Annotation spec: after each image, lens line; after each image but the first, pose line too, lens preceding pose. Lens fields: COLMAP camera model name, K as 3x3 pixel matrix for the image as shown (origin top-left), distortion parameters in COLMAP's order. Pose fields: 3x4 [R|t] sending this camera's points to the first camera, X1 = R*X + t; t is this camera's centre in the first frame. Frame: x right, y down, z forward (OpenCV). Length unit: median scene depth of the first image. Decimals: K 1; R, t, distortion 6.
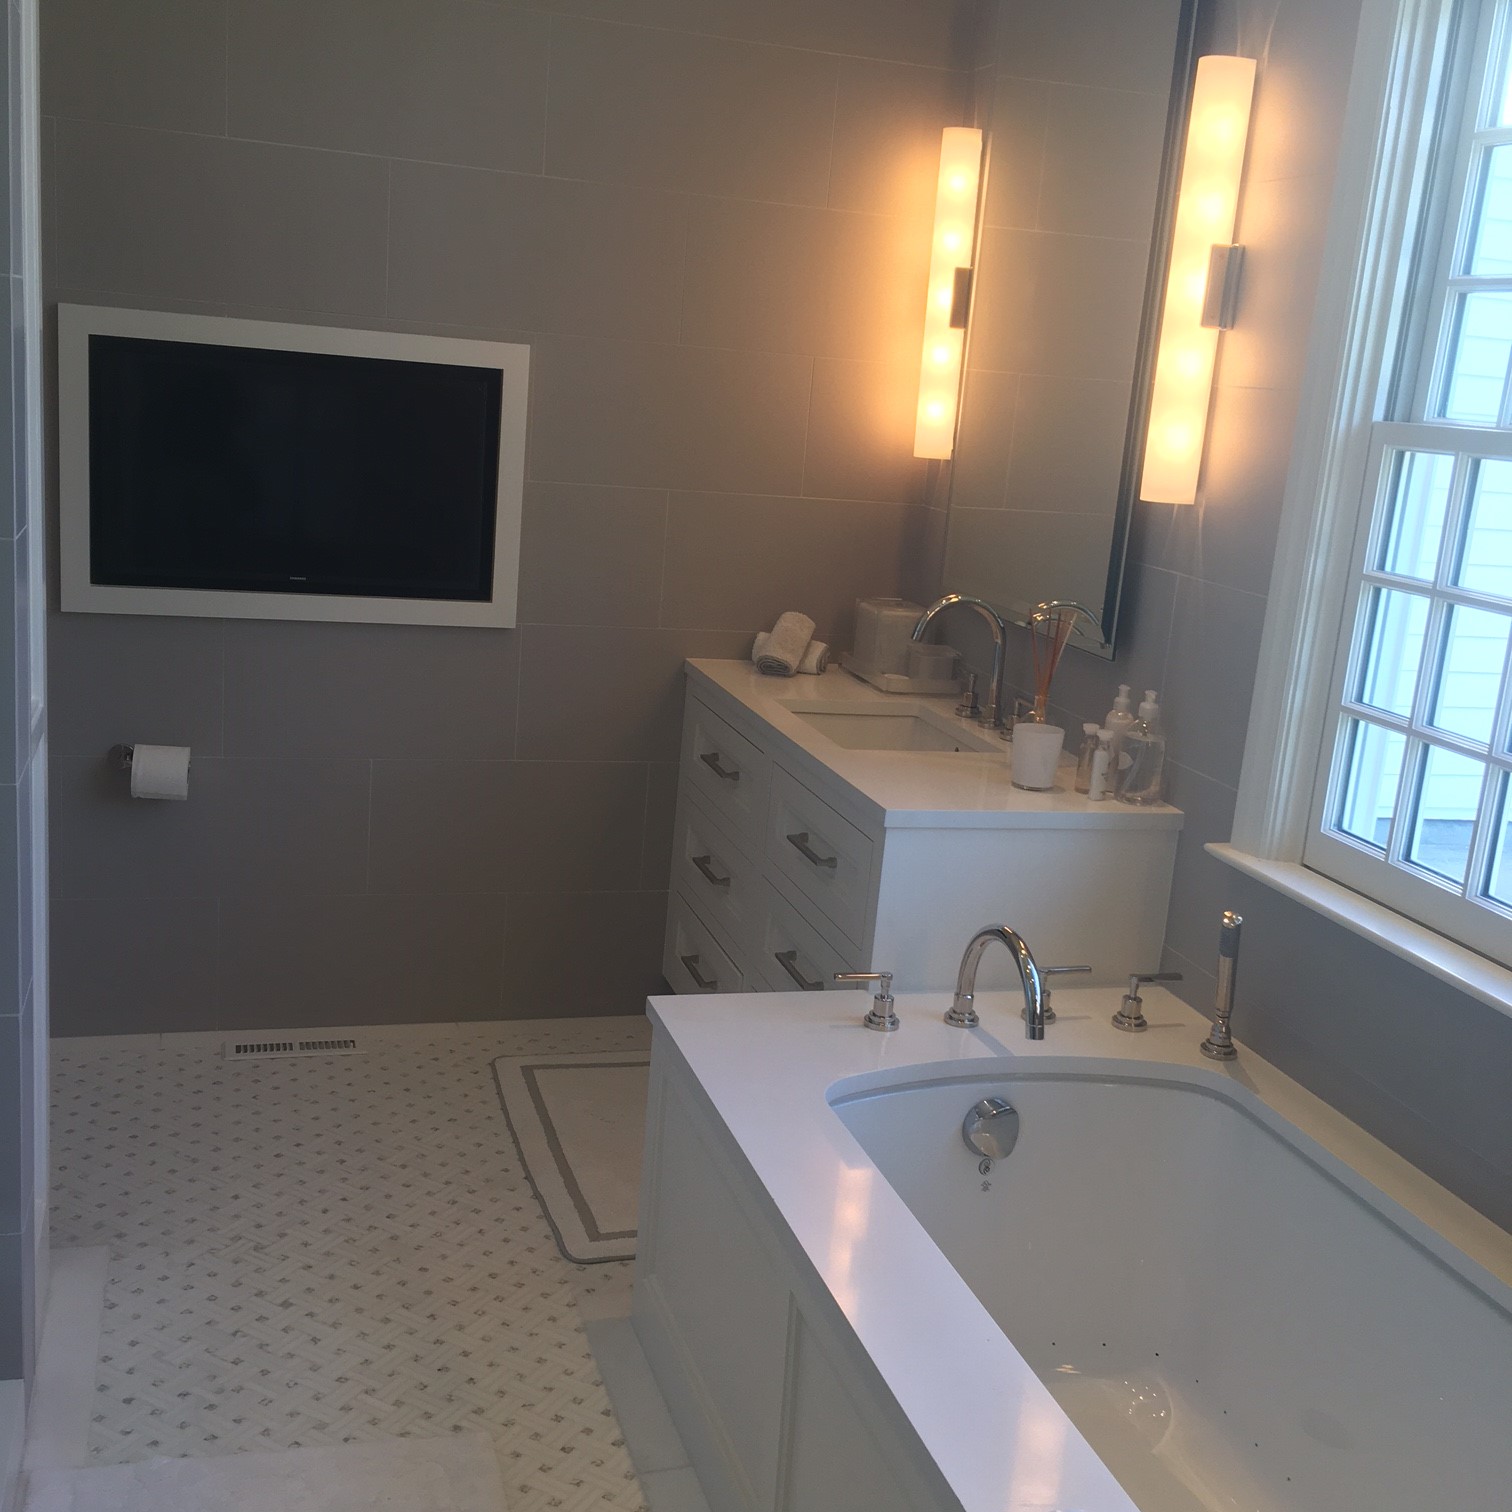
lens RADIAL K [[1717.3, 0, 737.8], [0, 1717.3, 756.3], [0, 0, 1]] dist [0.052439, 0.000000]
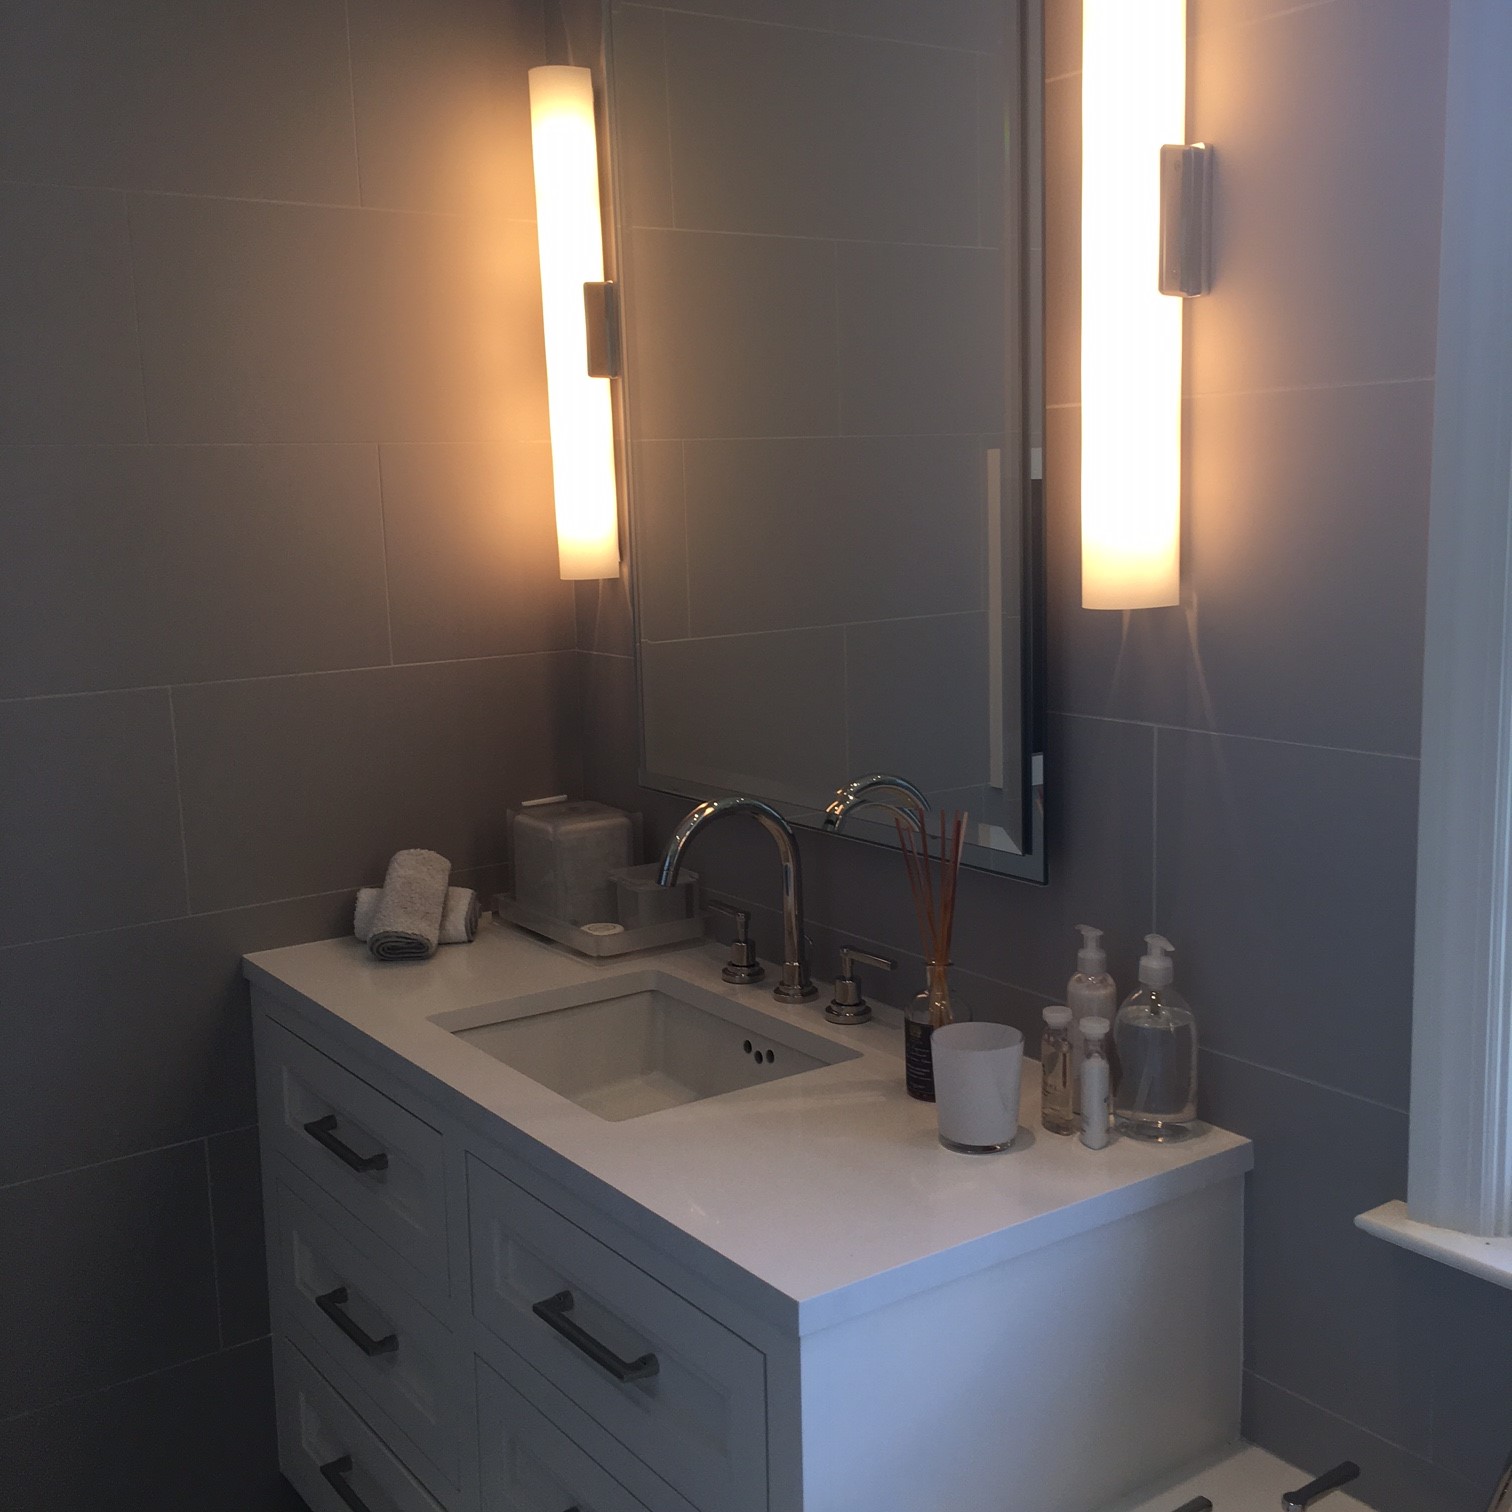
lens RADIAL K [[1717.3, 0, 762.0], [0, 1717.3, 746.7], [0, 0, 1]] dist [0.052439, 0.000000]
pose [[0.938566, -0.156309, 0.307671, -0.037671], [0.175660, 0.983791, -0.036053, -0.082793], [-0.297048, 0.087884, 0.950809, 0.402603]]
